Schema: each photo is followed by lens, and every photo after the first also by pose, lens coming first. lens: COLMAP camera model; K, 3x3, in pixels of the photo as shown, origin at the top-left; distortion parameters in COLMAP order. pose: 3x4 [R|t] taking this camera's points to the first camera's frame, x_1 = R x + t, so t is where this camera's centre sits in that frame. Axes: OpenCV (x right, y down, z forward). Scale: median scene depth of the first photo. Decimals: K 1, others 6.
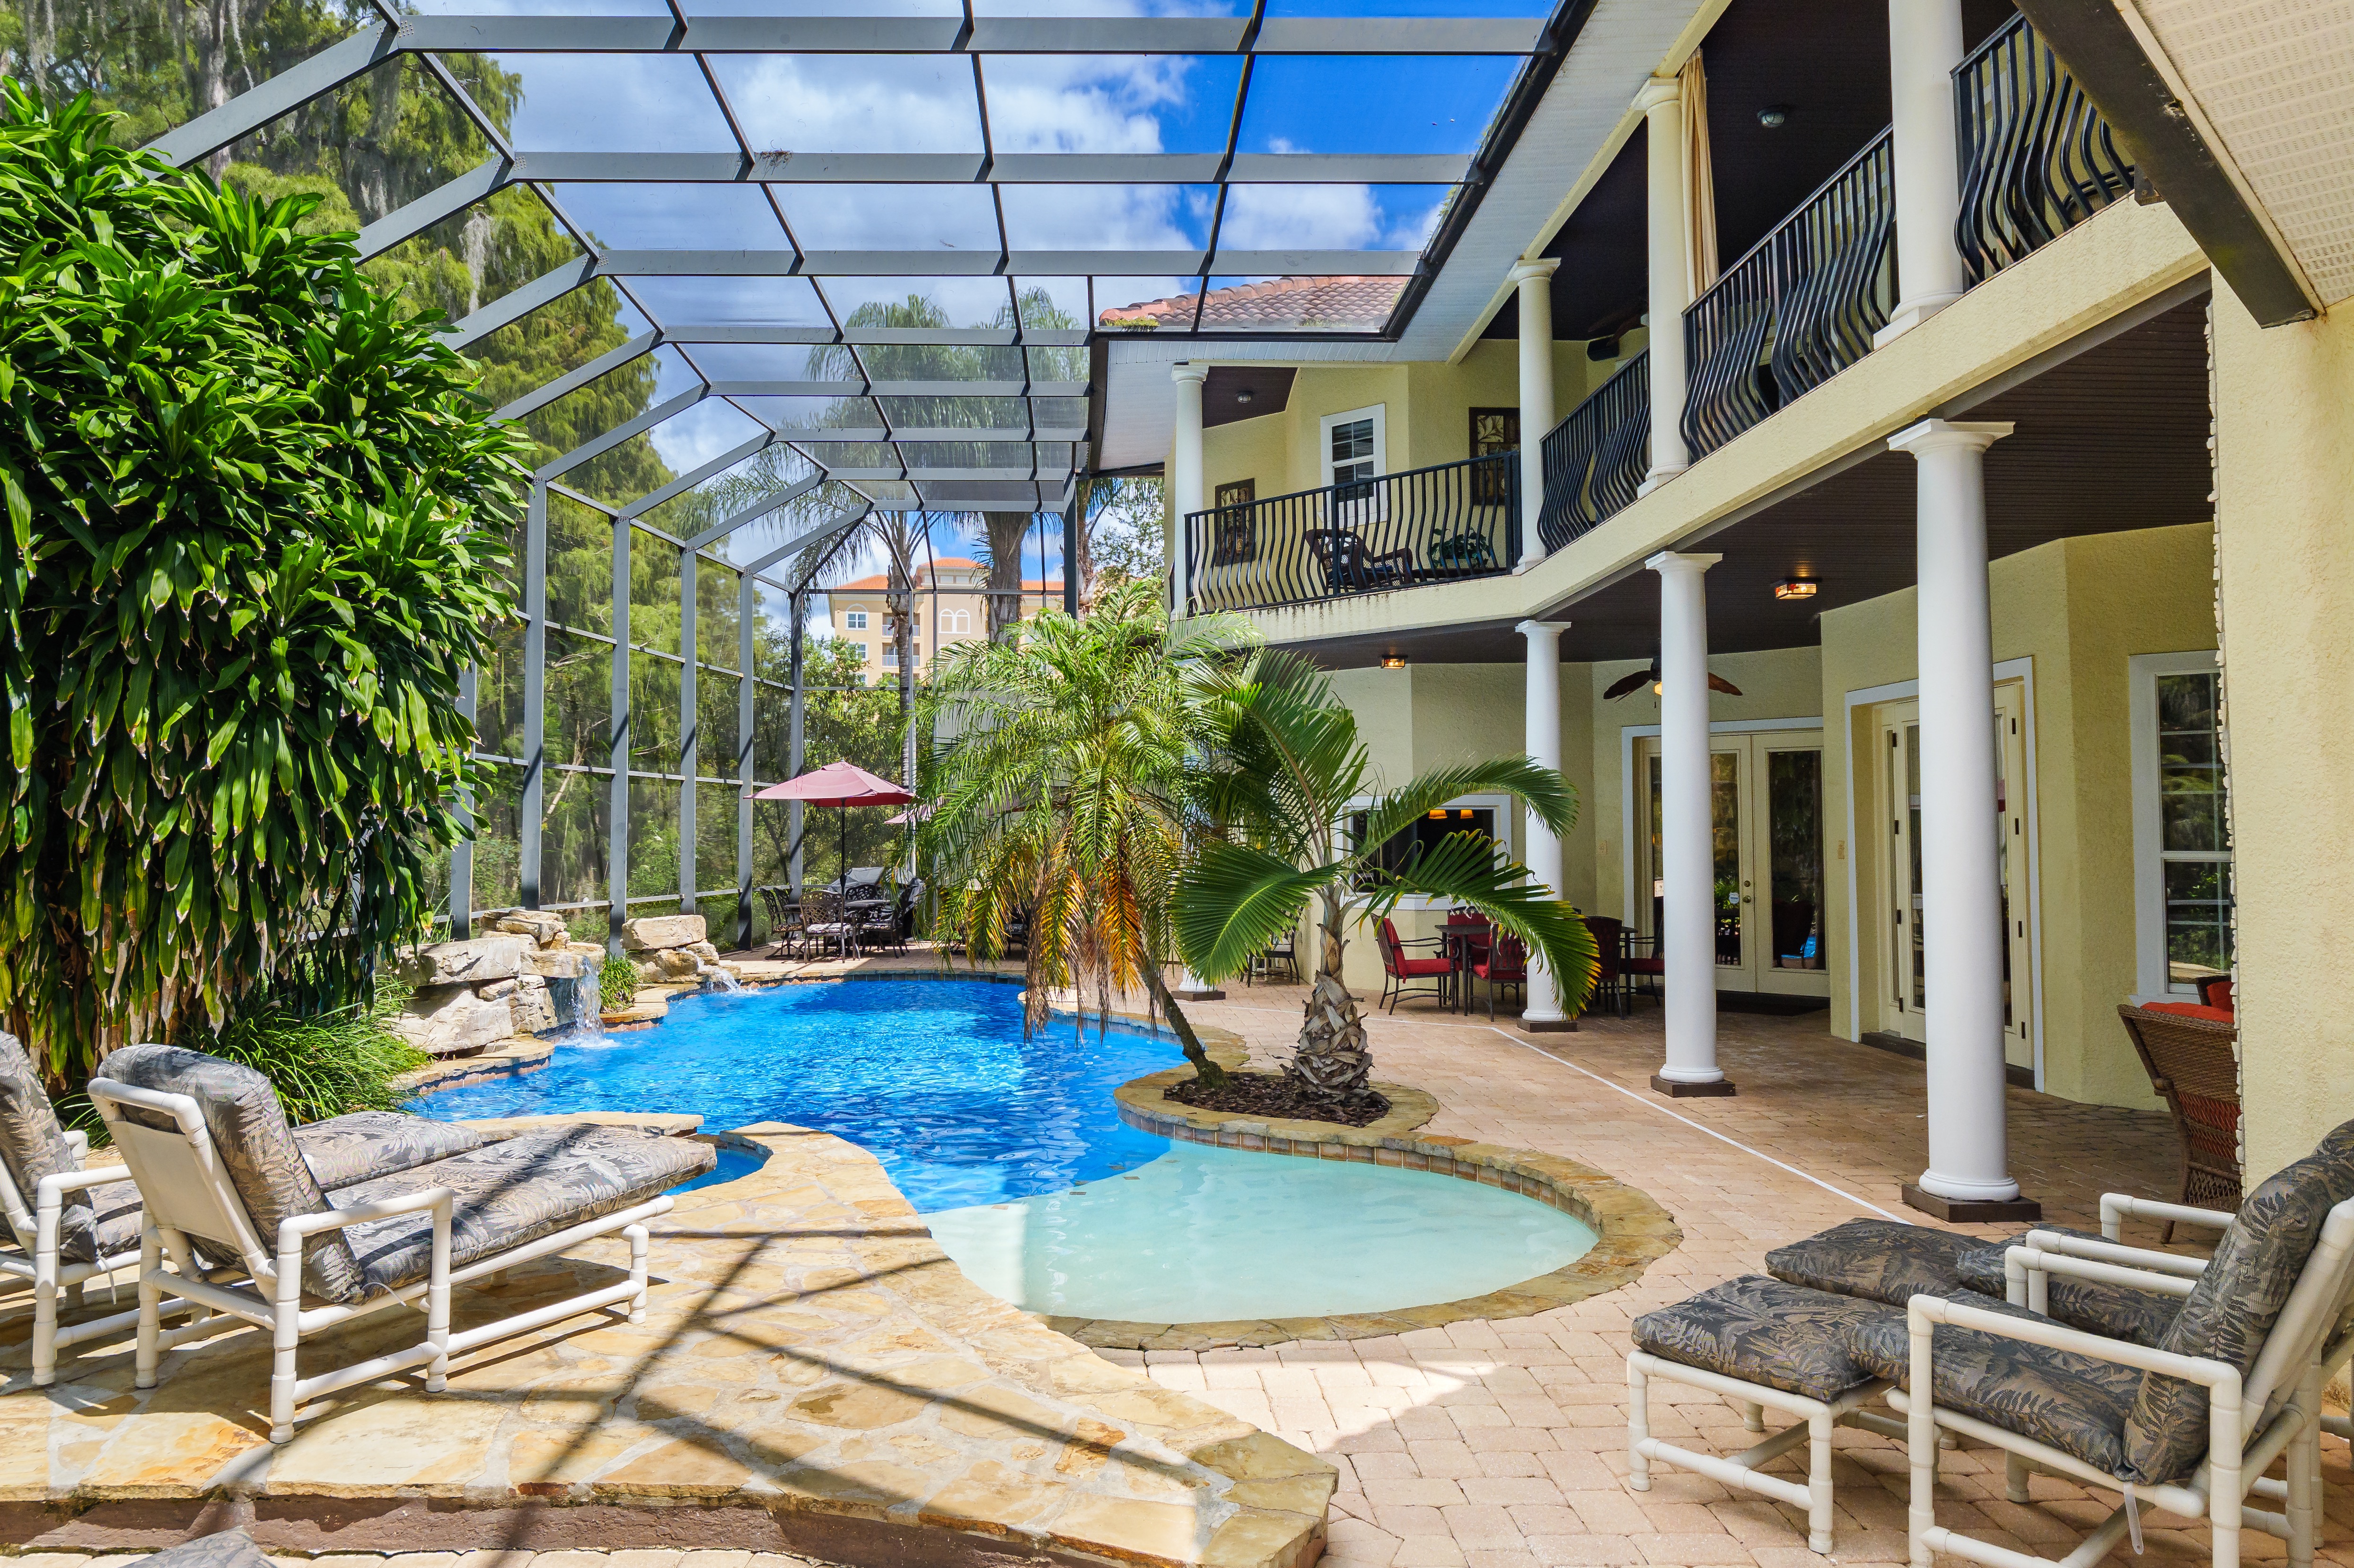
lens RADIAL K [[1620.4, 0, 1119.6], [0, 1620.4, 749.8], [0, 0, 1]] dist [-0.001574, 0.000261]
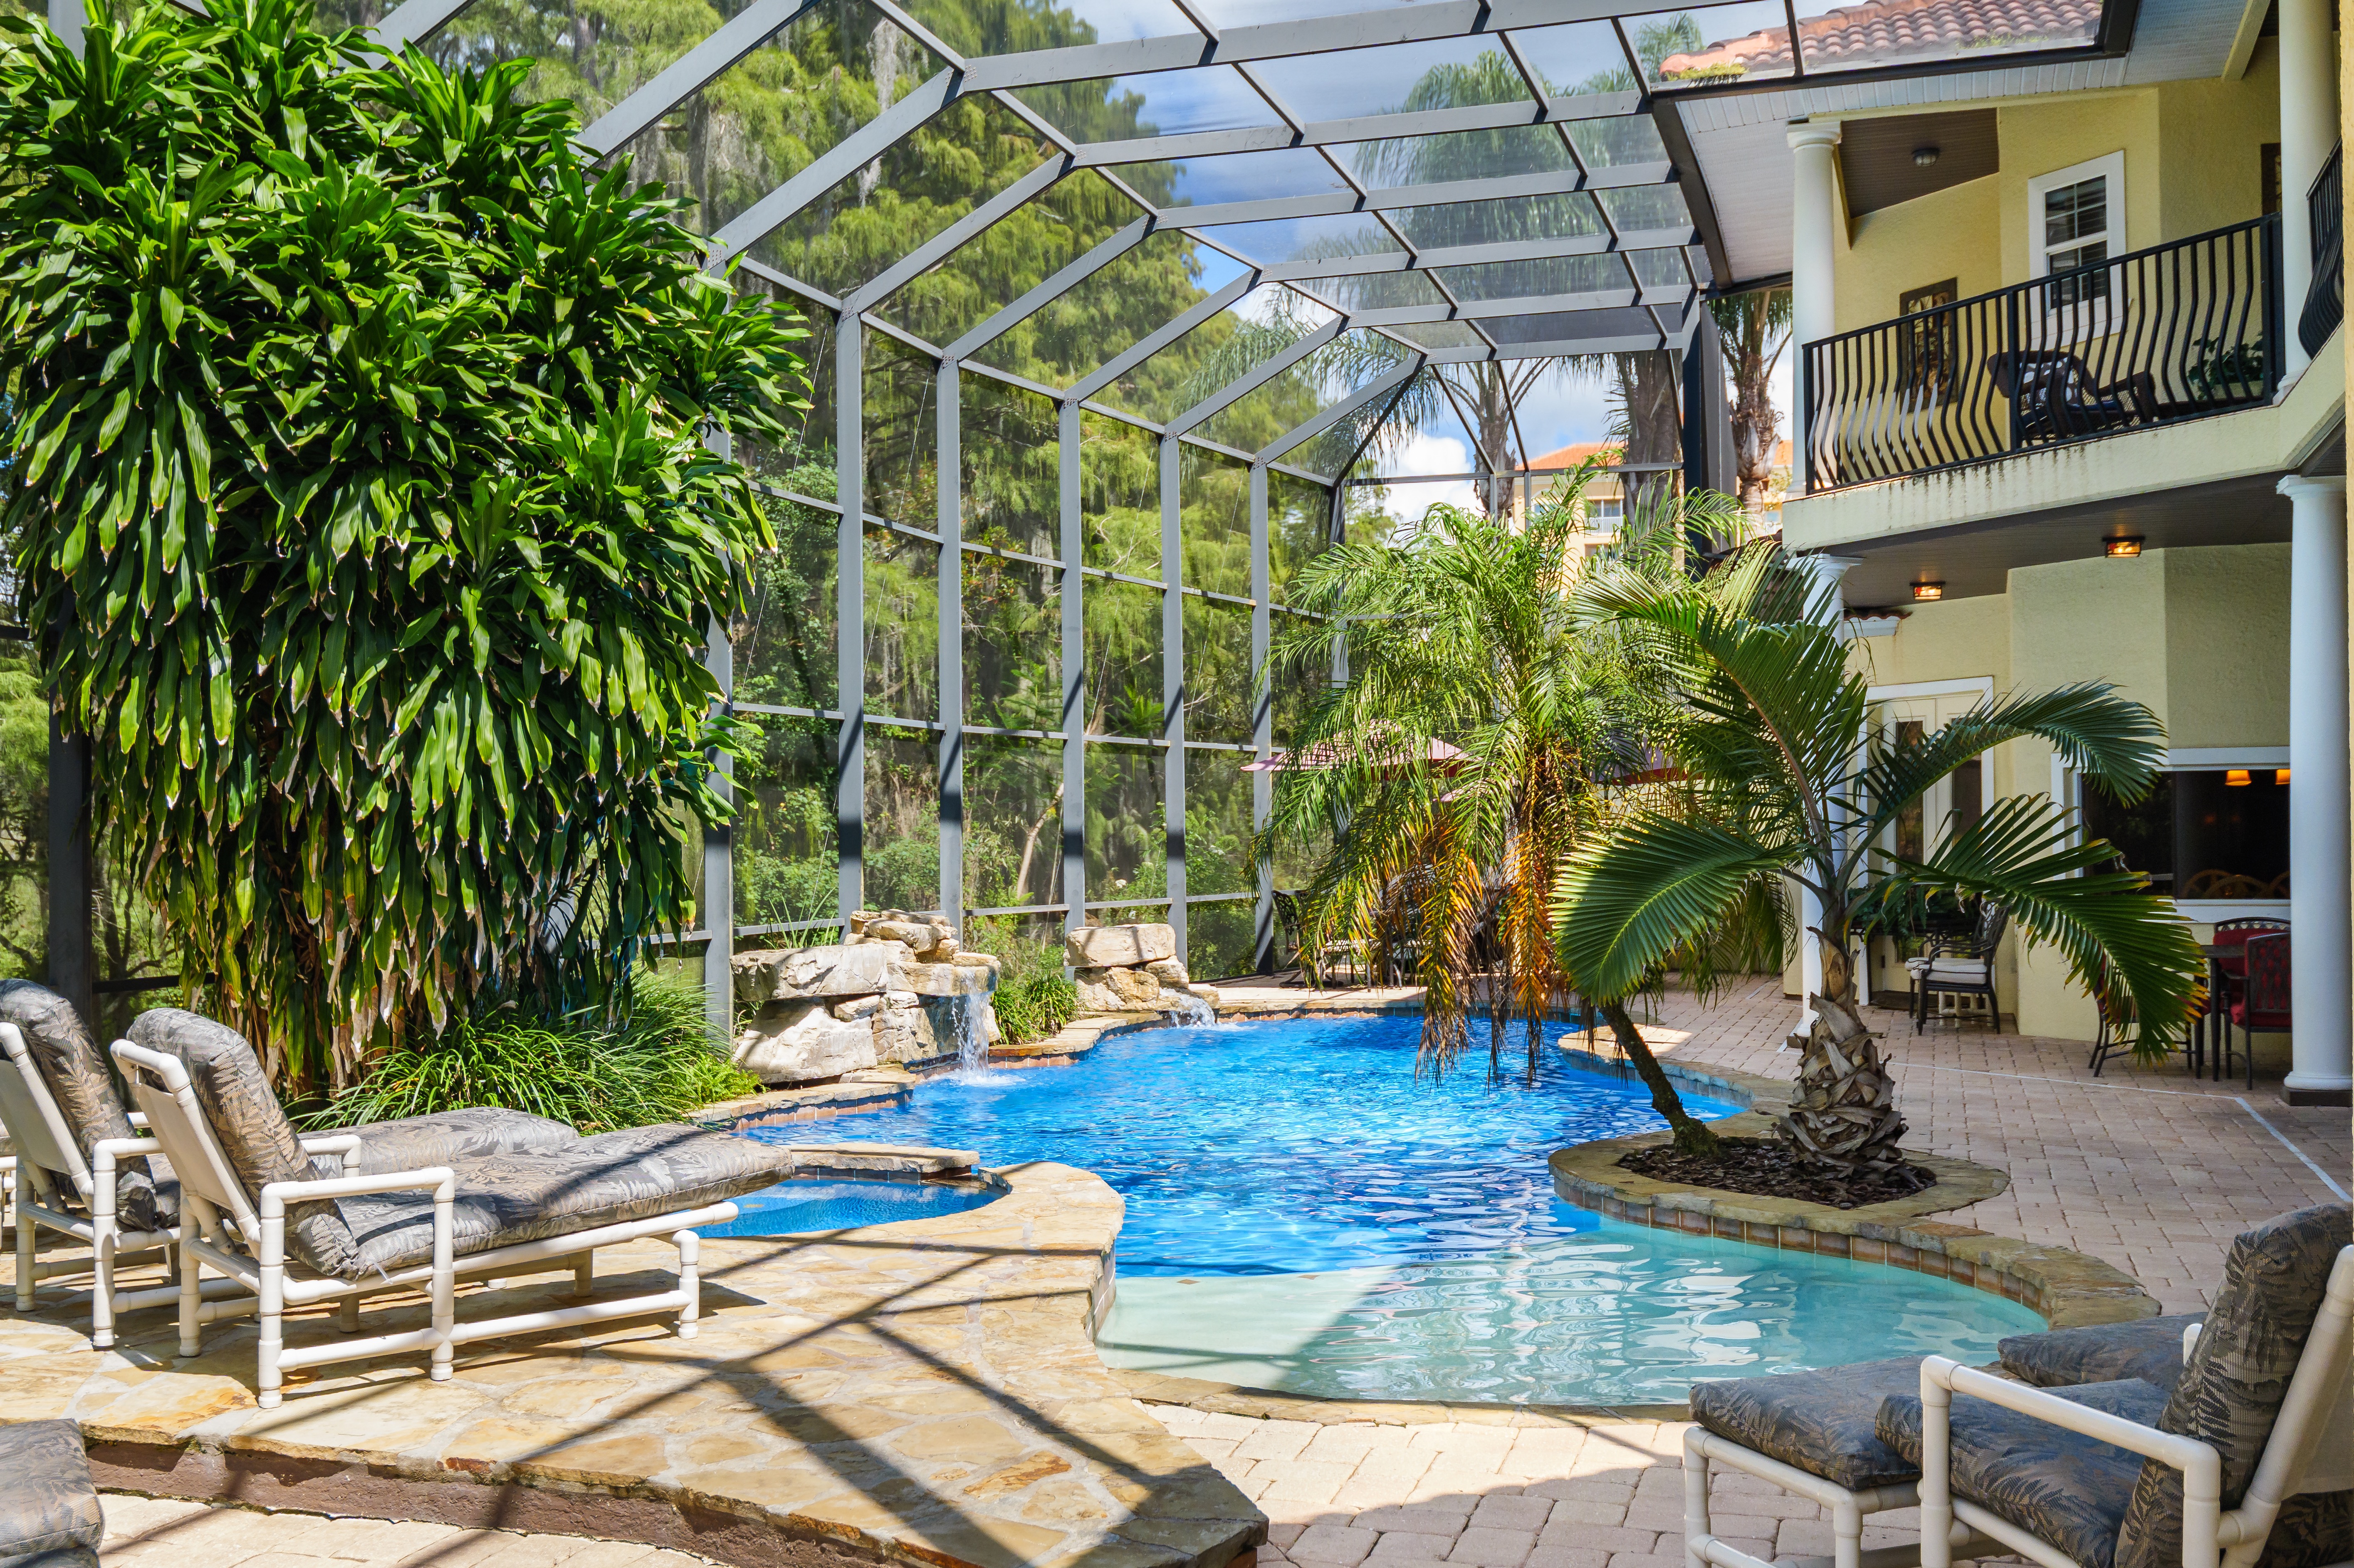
lens RADIAL K [[2359.8, 0, 1175.8], [0, 2359.8, 791.9], [0, 0, 1]] dist [0.070674, -0.133401]
pose [[0.946468, -0.010523, -0.322626, 0.209716], [0.022739, 0.999159, 0.034119, 0.006232], [0.321996, -0.039628, 0.945911, -0.080150]]
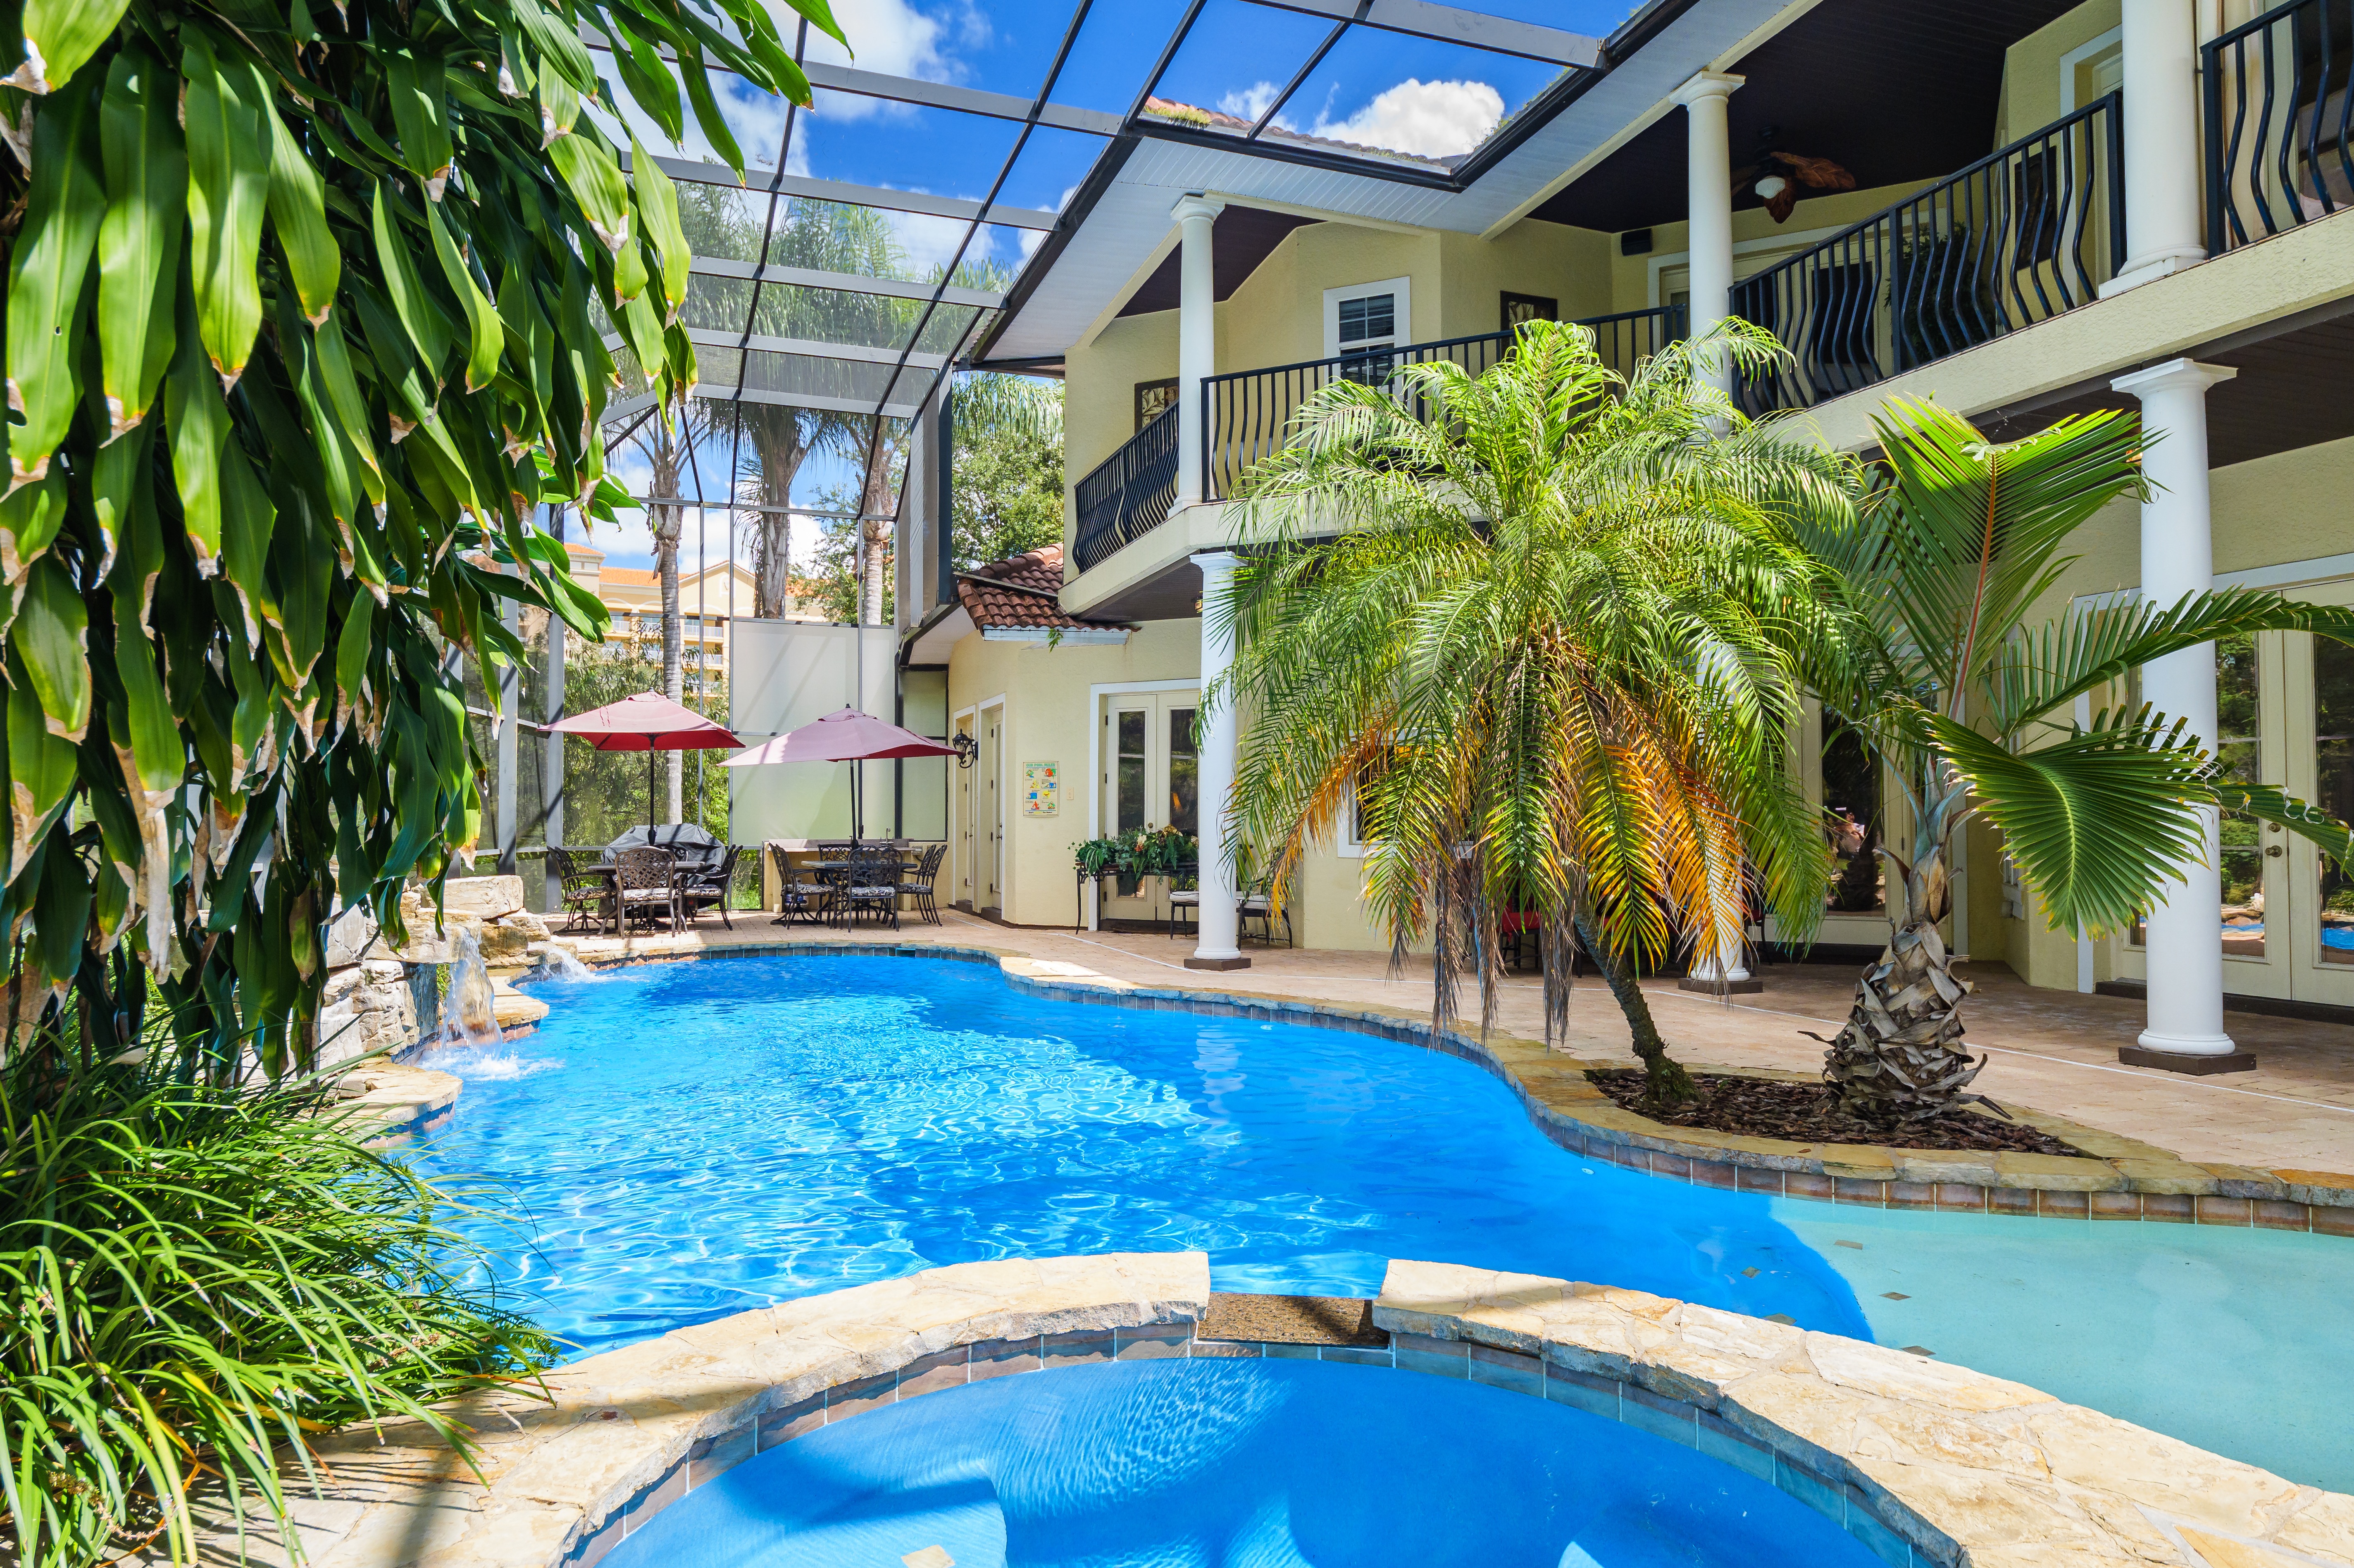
lens RADIAL K [[1424.4, 0, 1170.6], [0, 1424.4, 779.6], [0, 0, 1]] dist [0.005611, -0.013224]
pose [[0.950146, 0.011201, 0.311604, -0.370151], [-0.018310, 0.999634, 0.019895, 0.081657], [-0.311268, -0.024609, 0.950004, 0.594376]]
